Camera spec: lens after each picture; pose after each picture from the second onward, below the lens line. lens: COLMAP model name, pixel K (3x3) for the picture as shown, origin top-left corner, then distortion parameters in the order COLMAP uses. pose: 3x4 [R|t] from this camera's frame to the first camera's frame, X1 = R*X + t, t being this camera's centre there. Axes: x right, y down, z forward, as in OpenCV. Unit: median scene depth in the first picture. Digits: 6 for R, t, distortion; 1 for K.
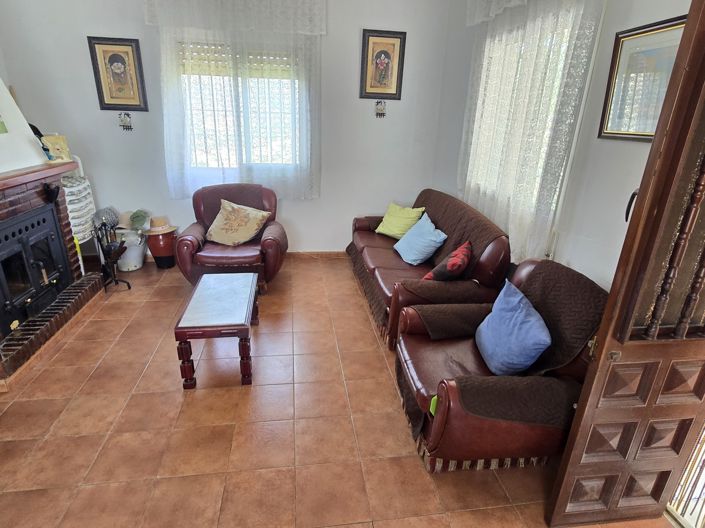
lens RADIAL K [[402.3, 0, 352.5], [0, 402.3, 264.0], [0, 0, 1]] dist [-0.000832, -0.004174]
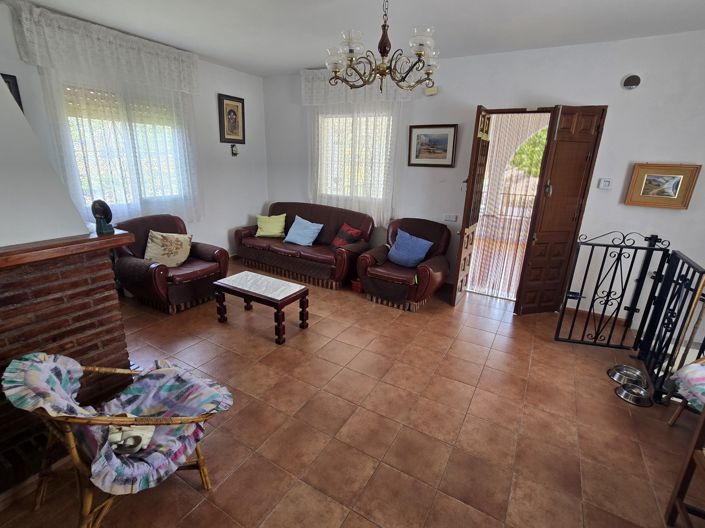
lens RADIAL K [[339.2, 0, 352.5], [0, 339.2, 264.0], [0, 0, 1]] dist [-0.001378, 0.000152]
pose [[0.614104, -0.250320, 0.748475, -0.701454], [0.268861, 0.957995, 0.099799, -0.013742], [-0.742017, 0.139949, 0.655610, -0.025388]]
